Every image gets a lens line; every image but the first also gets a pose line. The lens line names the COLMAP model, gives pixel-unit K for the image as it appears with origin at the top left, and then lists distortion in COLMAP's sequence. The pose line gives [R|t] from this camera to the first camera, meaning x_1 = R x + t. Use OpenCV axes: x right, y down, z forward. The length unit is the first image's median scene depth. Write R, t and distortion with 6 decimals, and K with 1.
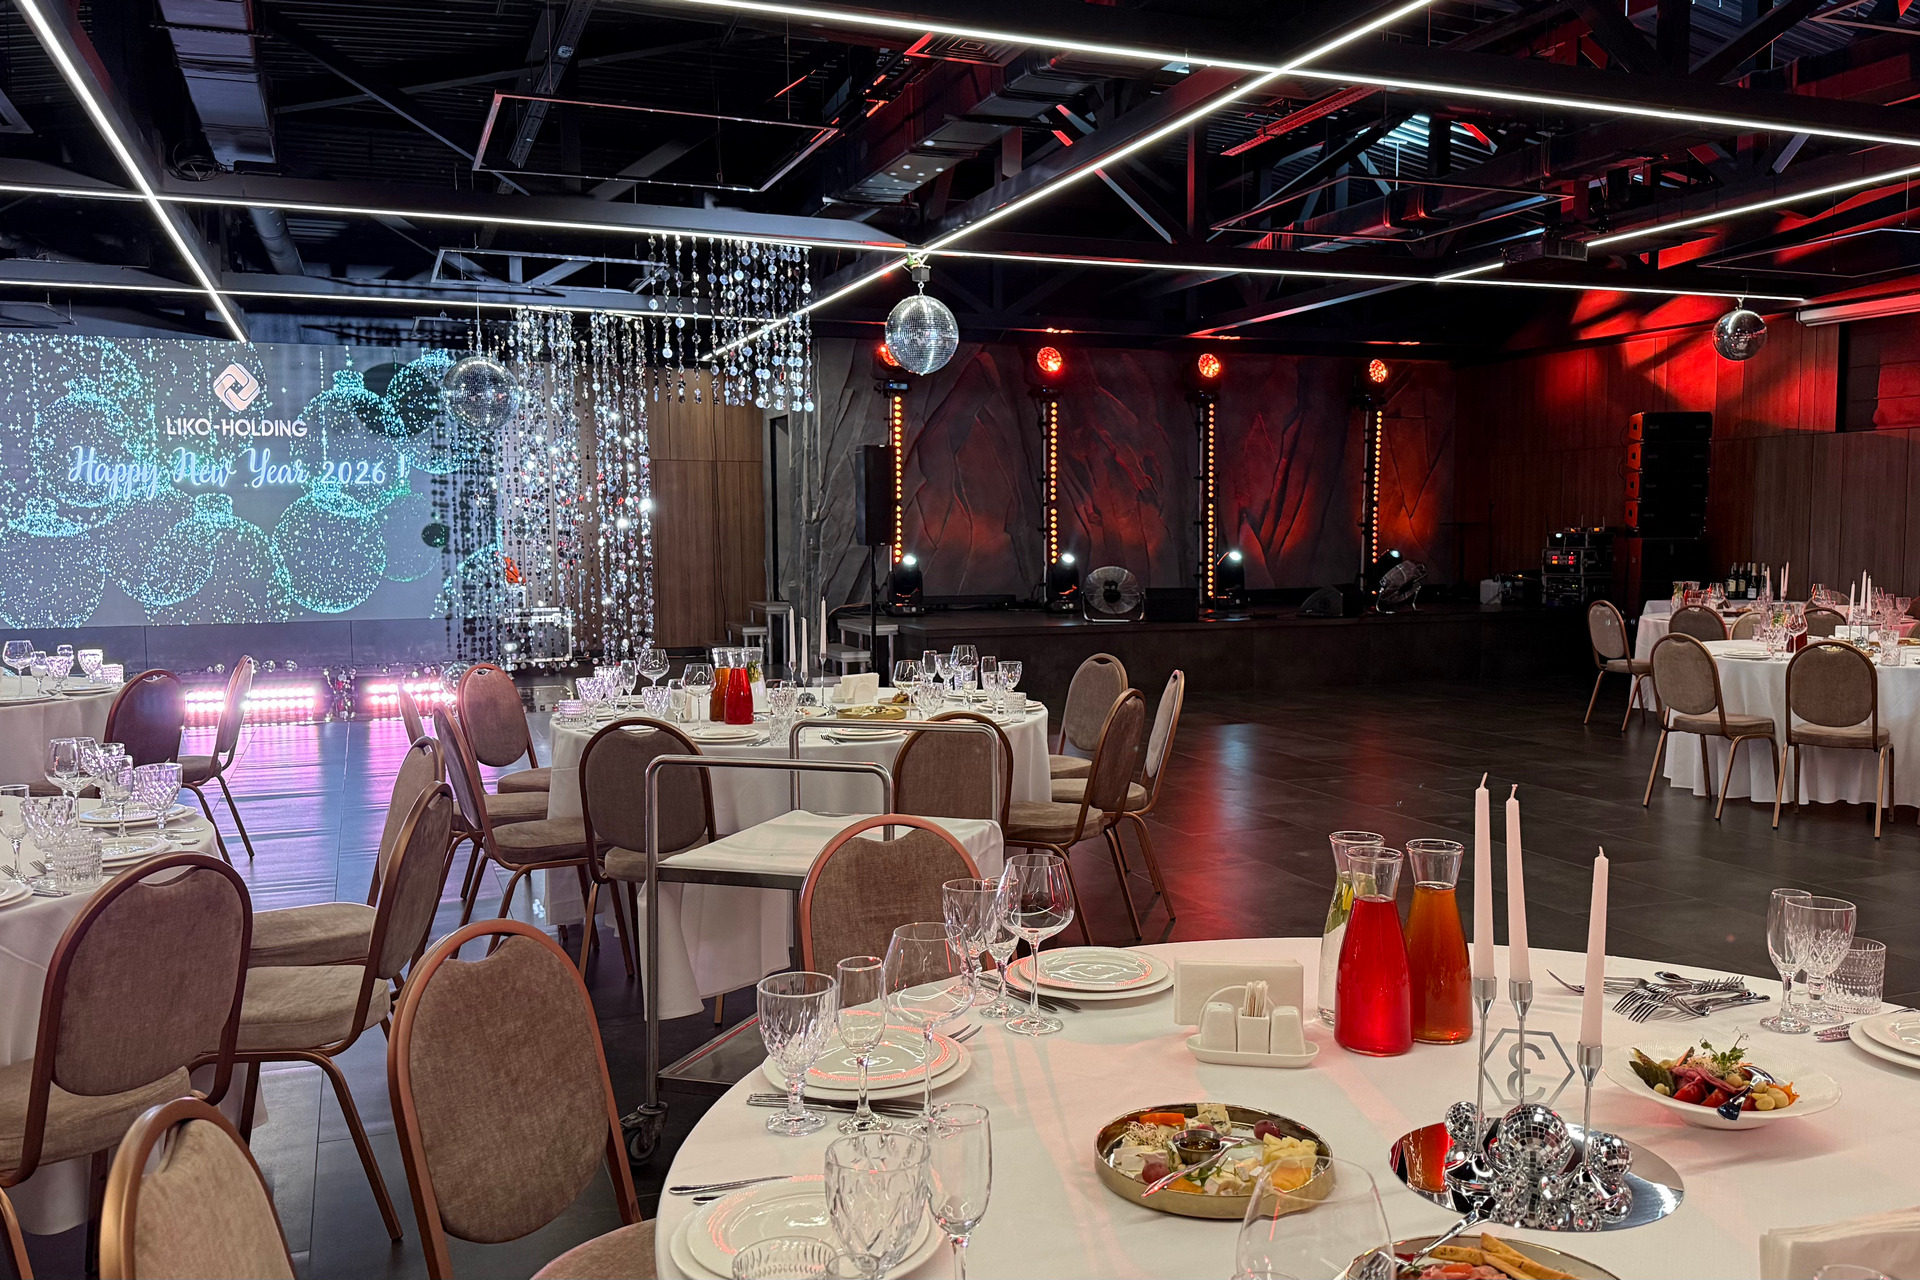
lens RADIAL K [[1566.9, 0, 959.9], [0, 1566.9, 683.4], [0, 0, 1]] dist [0.107174, -0.207908]
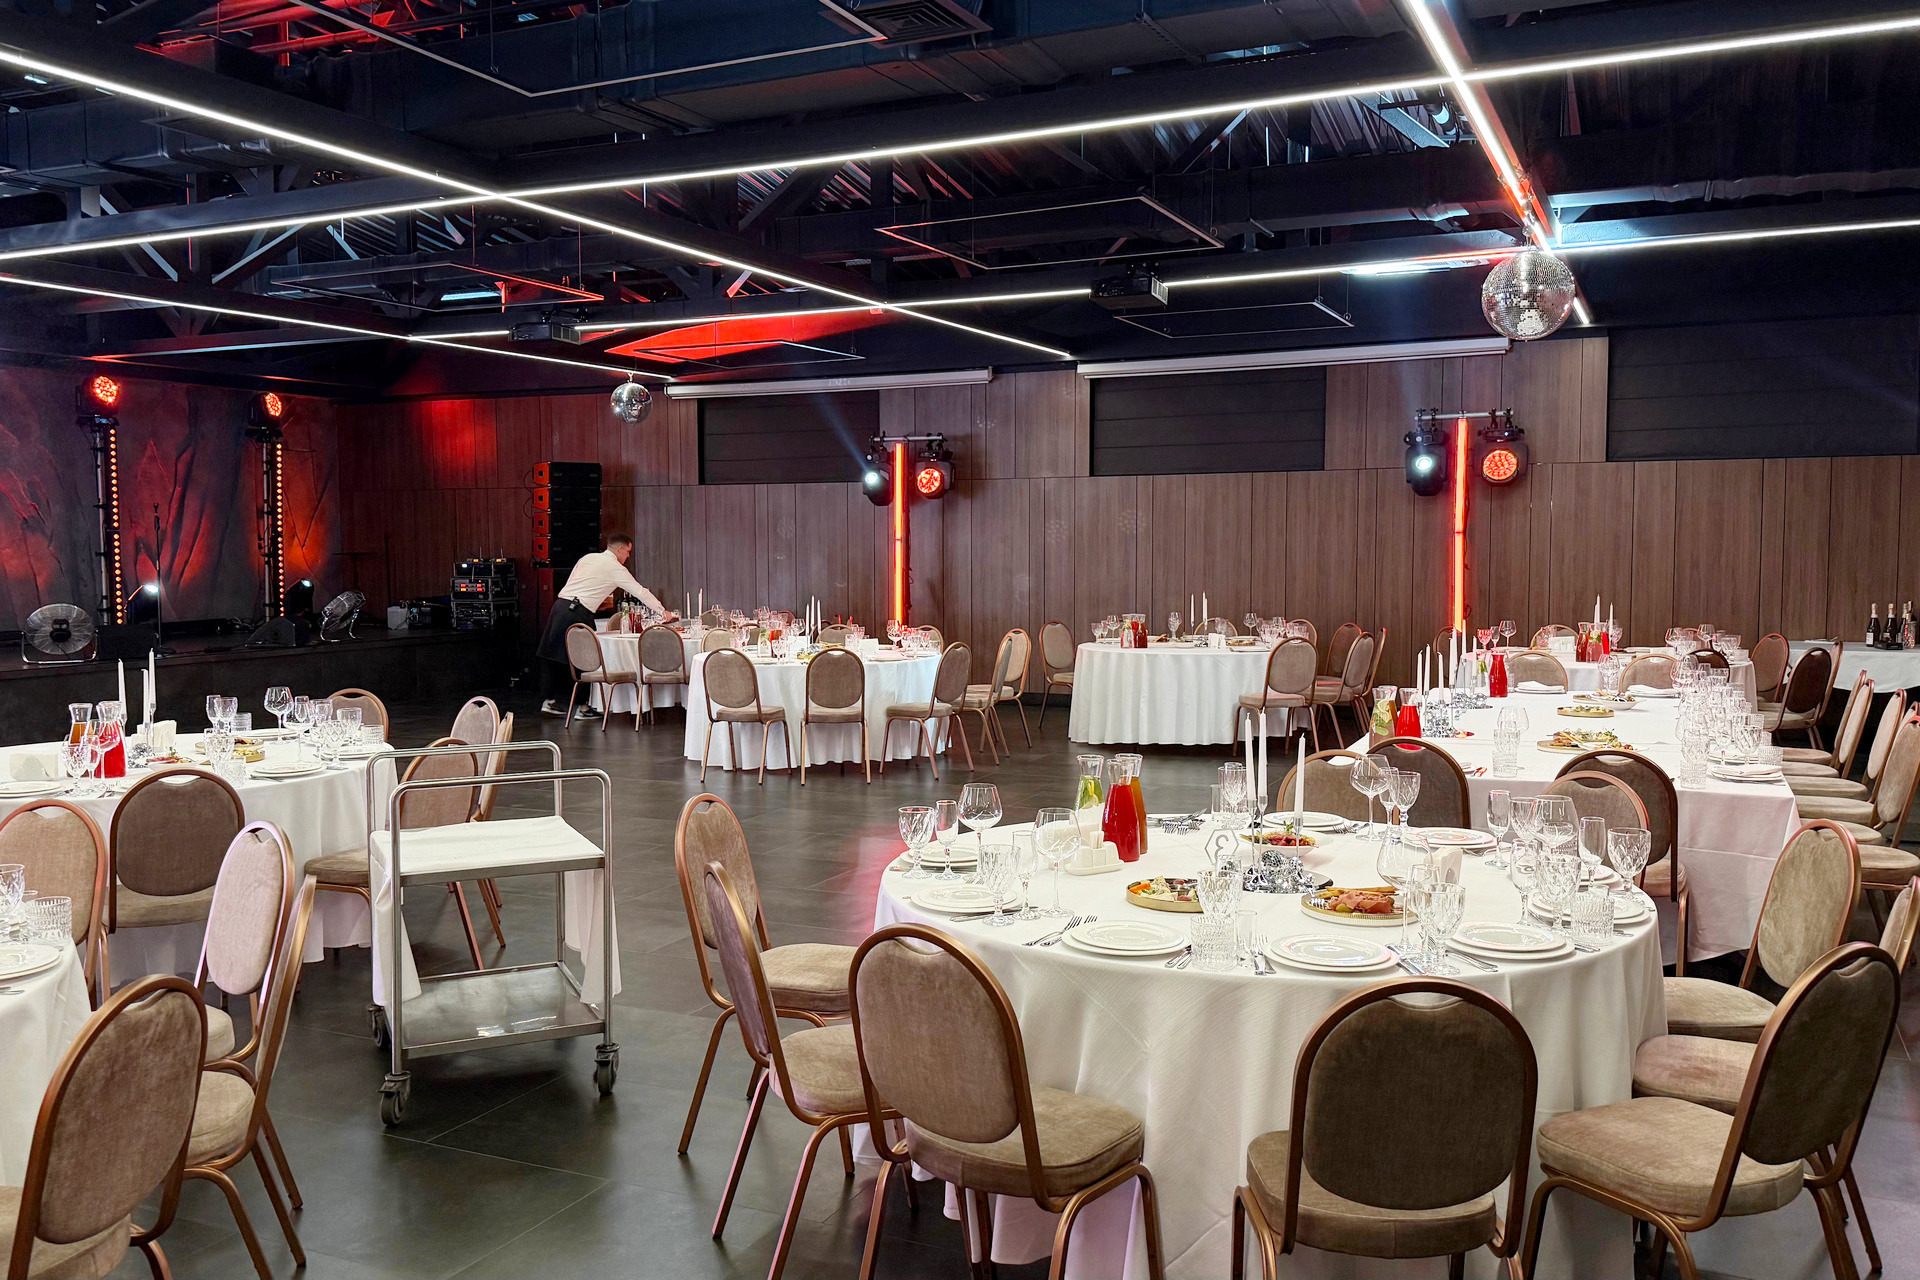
lens RADIAL K [[1566.9, 0, 959.9], [0, 1566.9, 683.4], [0, 0, 1]] dist [0.107174, -0.207908]
pose [[0.716178, -0.062107, 0.695149, -0.160599], [0.071003, 0.997348, 0.015956, -0.004226], [-0.694297, 0.037931, 0.718688, -0.038091]]
